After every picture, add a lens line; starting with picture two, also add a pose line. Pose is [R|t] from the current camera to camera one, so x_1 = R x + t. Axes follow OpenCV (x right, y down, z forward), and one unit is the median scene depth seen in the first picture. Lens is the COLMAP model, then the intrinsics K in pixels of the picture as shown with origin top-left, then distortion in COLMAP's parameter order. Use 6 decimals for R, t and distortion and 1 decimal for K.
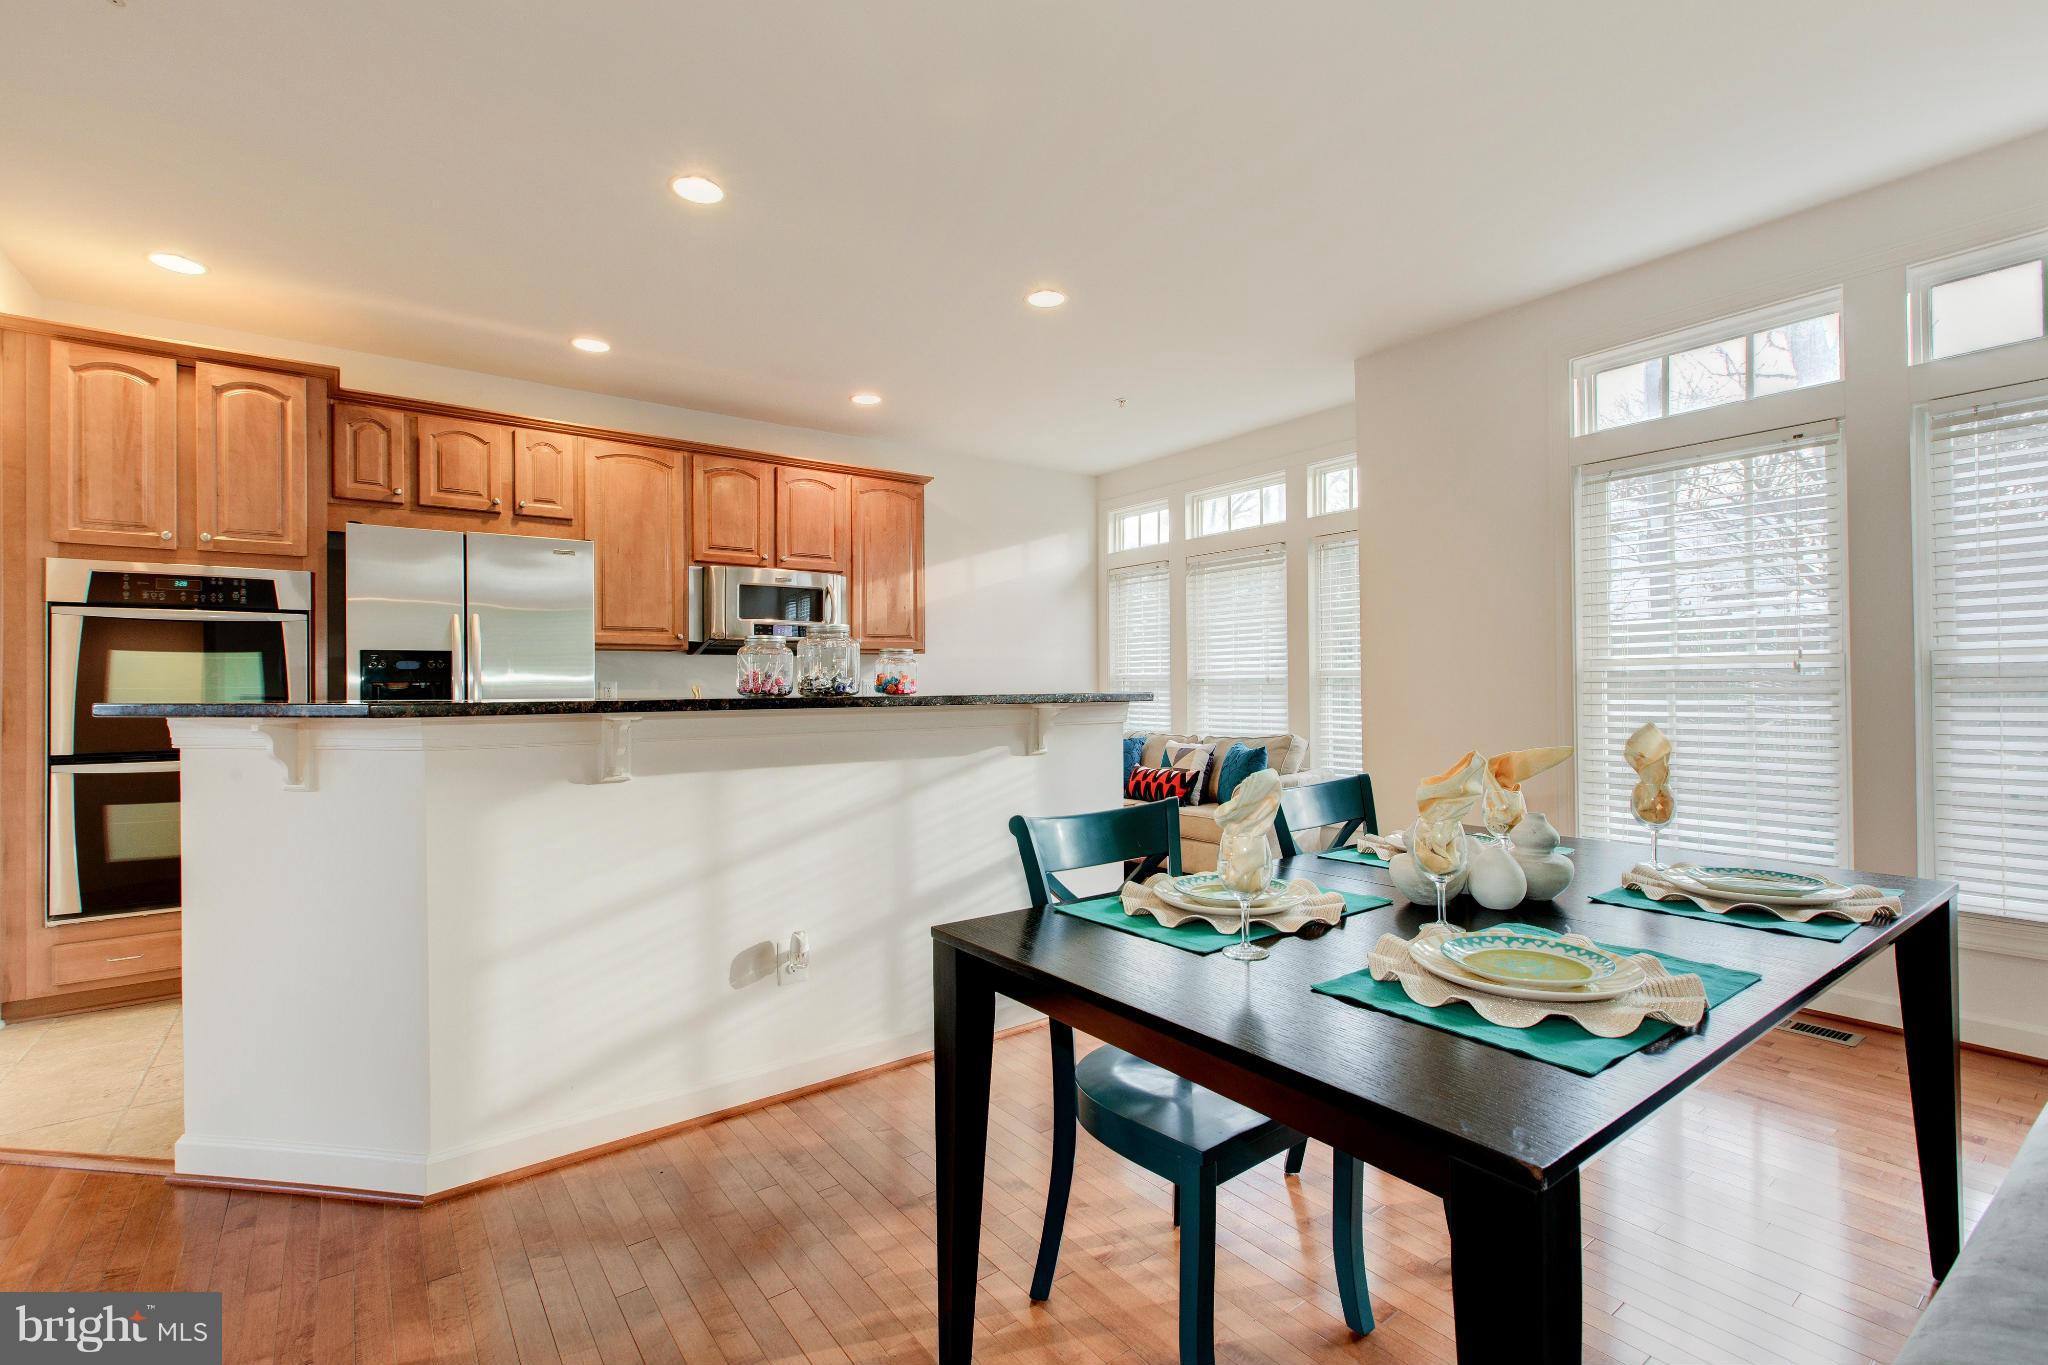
lens RADIAL K [[905.2, 0, 1018.7], [0, 905.2, 679.9], [0, 0, 1]] dist [0.002040, -0.001492]
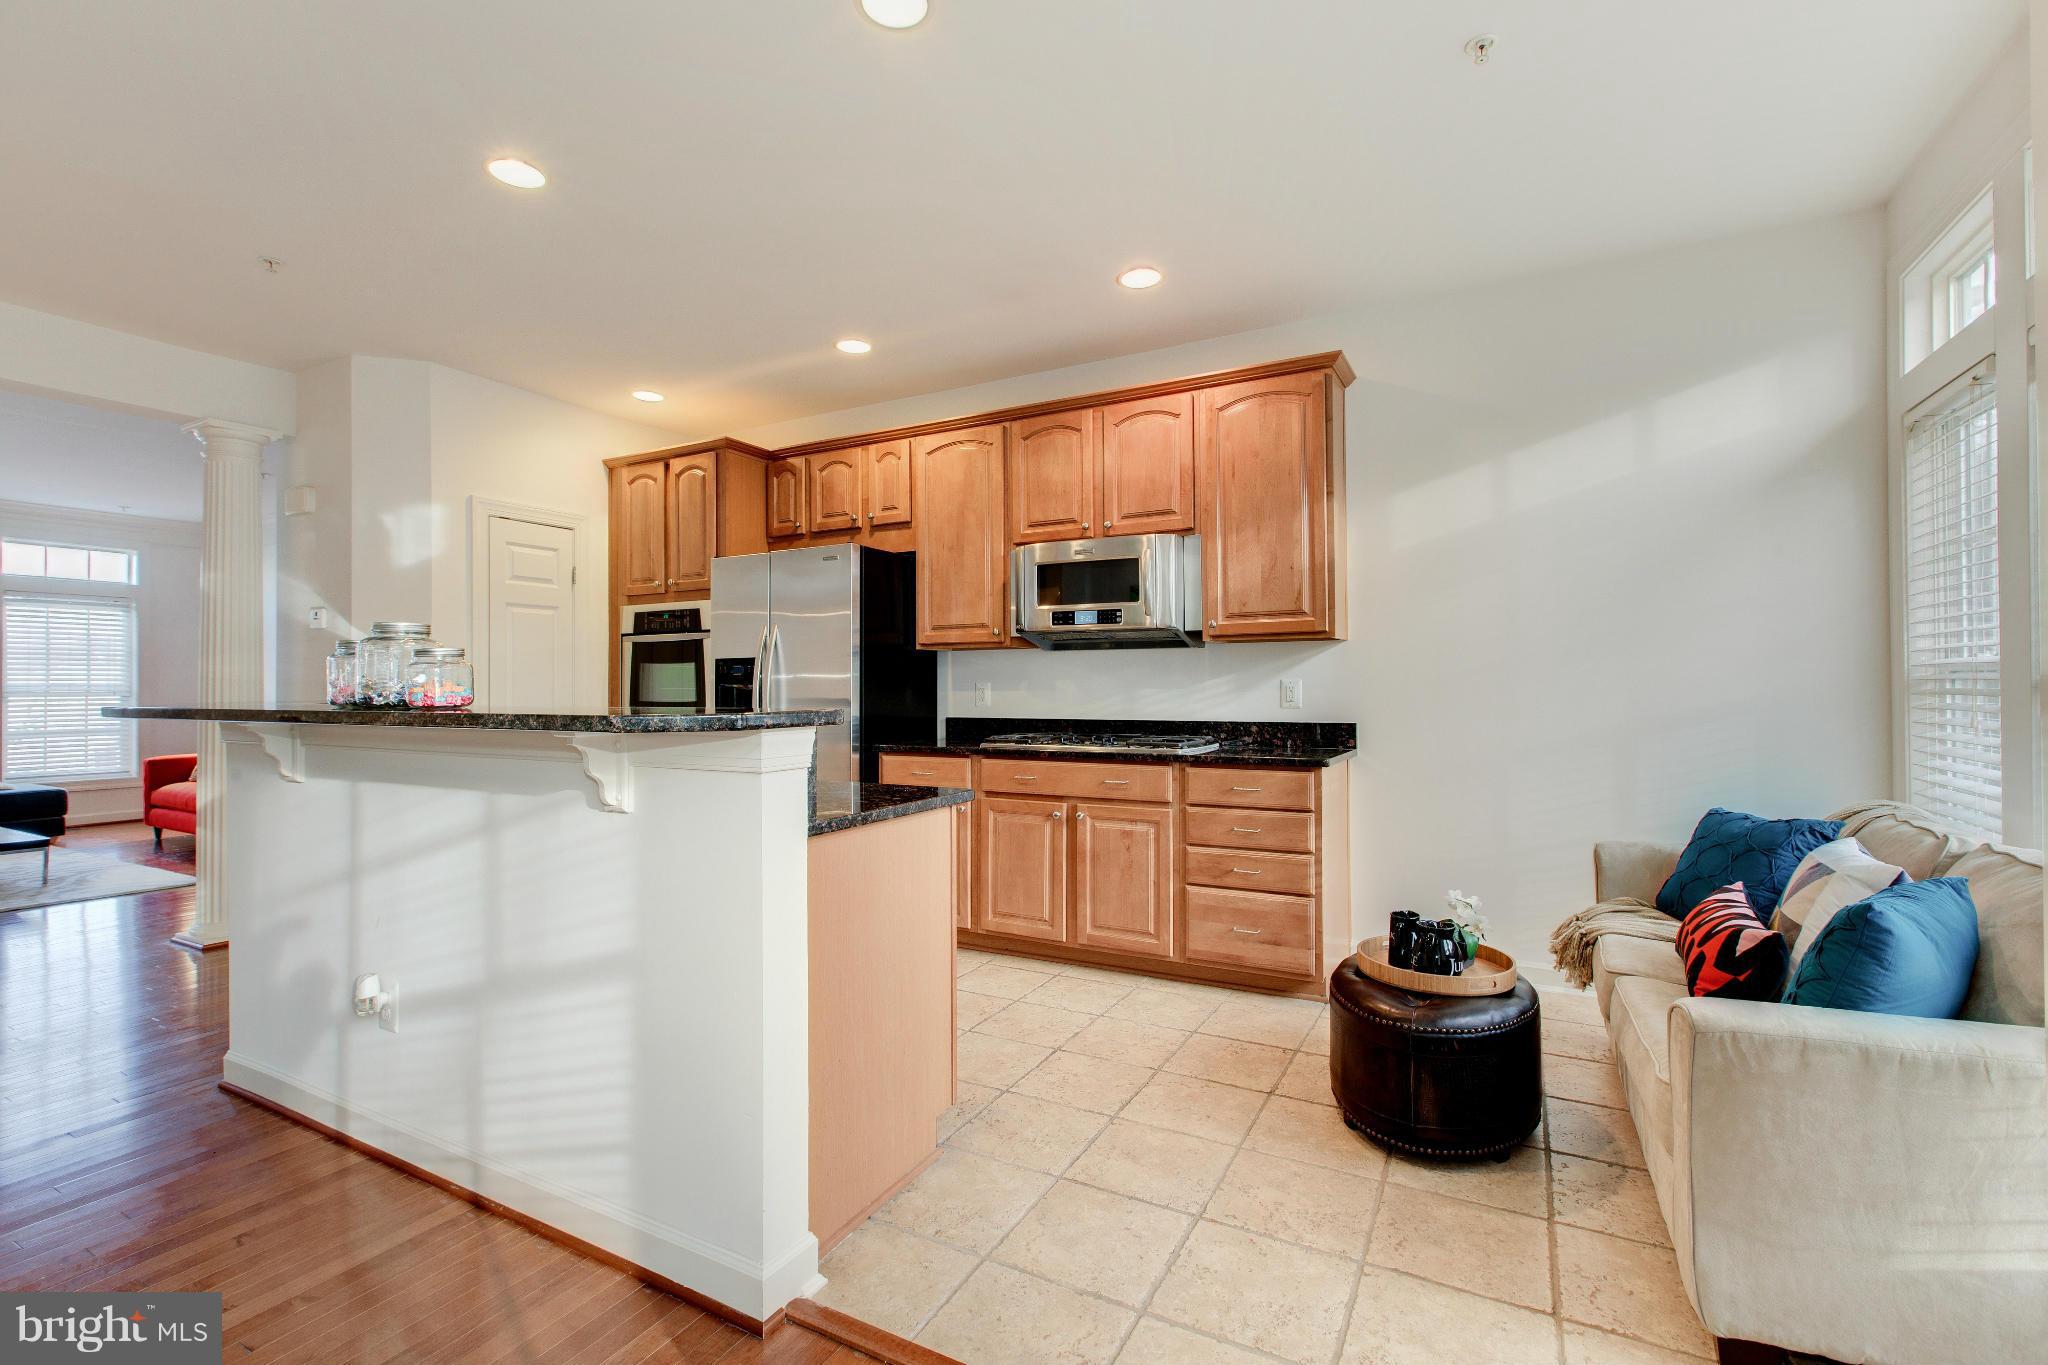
lens RADIAL K [[905.2, 0, 1018.7], [0, 905.2, 679.9], [0, 0, 1]] dist [0.002040, -0.001492]
pose [[0.420623, -0.001401, -0.907235, 0.436866], [0.007250, 0.999972, 0.001817, -0.002286], [0.907207, -0.007341, 0.420621, 0.637586]]
